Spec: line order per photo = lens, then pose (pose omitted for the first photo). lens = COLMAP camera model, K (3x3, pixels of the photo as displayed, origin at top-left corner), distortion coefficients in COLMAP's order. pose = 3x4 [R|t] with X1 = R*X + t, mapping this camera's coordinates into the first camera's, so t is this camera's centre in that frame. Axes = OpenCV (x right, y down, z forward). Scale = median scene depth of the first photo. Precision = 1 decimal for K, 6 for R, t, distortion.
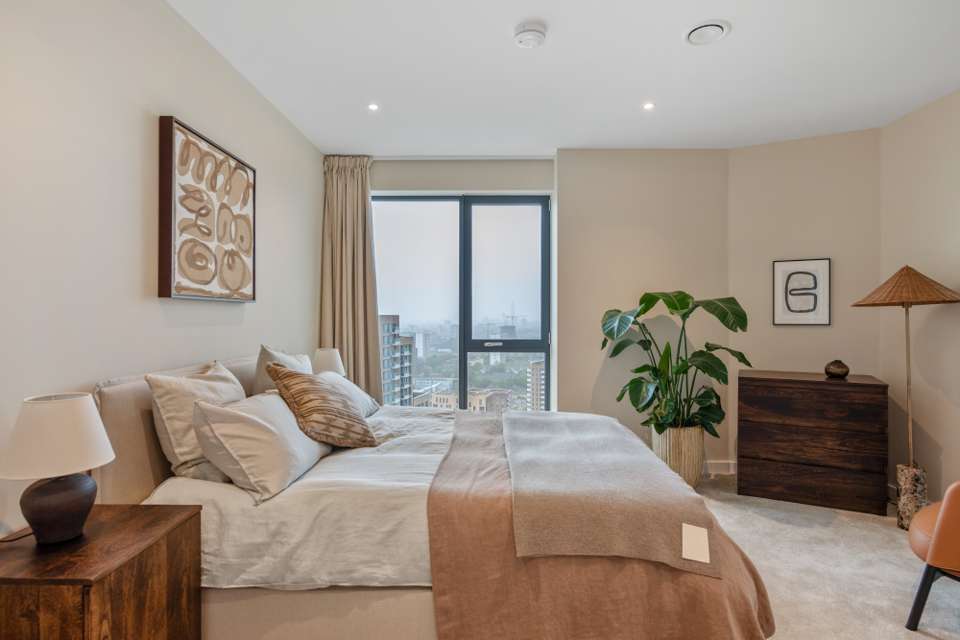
lens RADIAL K [[491.0, 0, 480.0], [0, 491.0, 320.0], [0, 0, 1]] dist [-0.003037, -0.001889]
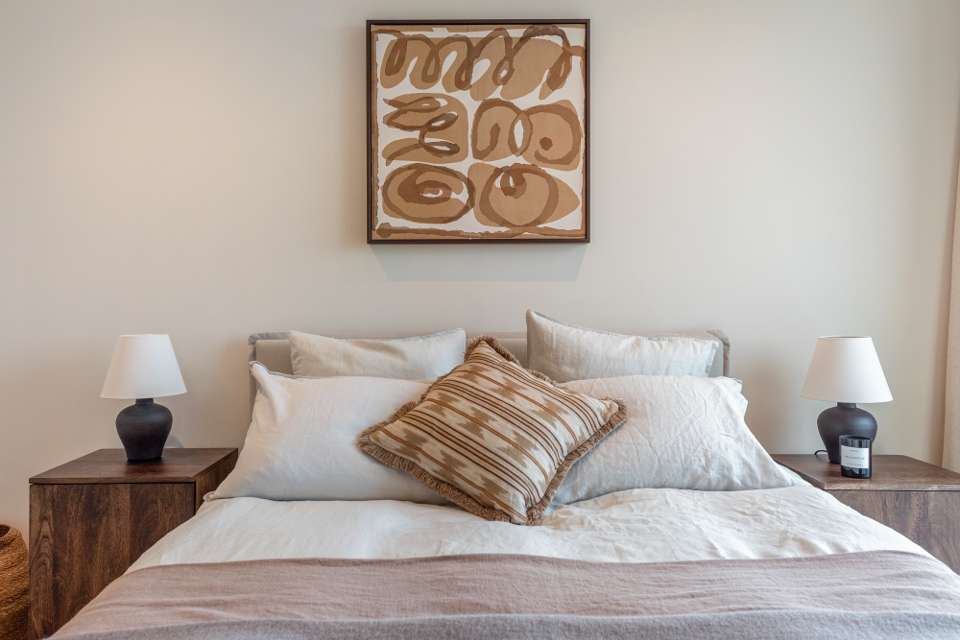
lens RADIAL K [[662.9, 0, 480.0], [0, 662.9, 320.0], [0, 0, 1]] dist [-0.001061, 0.000611]
pose [[0.032610, 0.011410, -0.999403, 0.425822], [0.002003, 0.999932, 0.011482, 0.061052], [0.999466, -0.002377, 0.032584, 1.014585]]
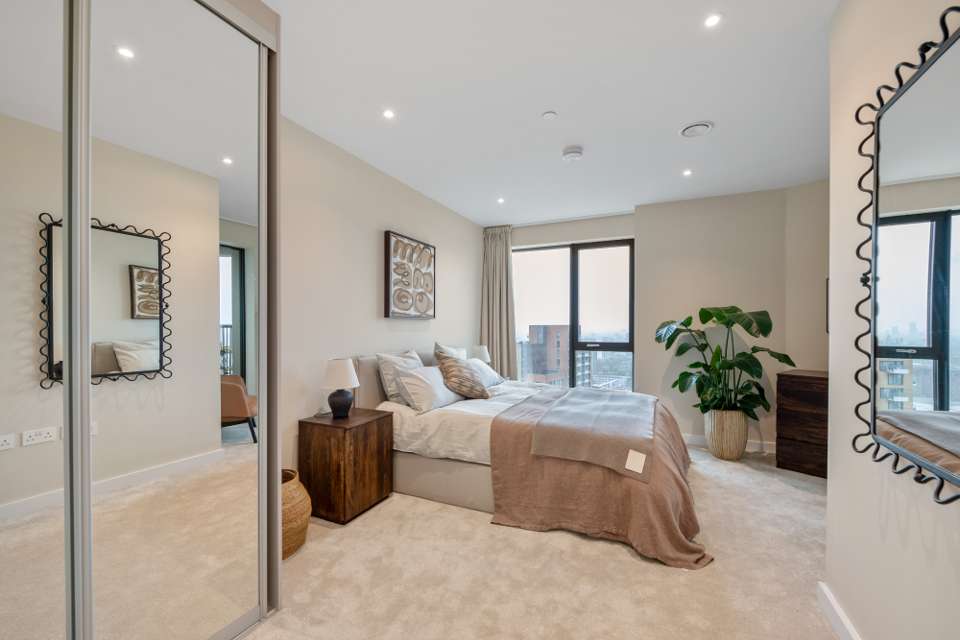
lens RADIAL K [[372.9, 0, 481.9], [0, 372.9, 332.2], [0, 0, 1]] dist [-0.002429, -0.005232]
pose [[0.913415, 0.003413, -0.407015, 0.331896], [-0.000065, 0.999966, 0.008238, 0.002921], [0.407029, -0.007498, 0.913384, -0.255924]]
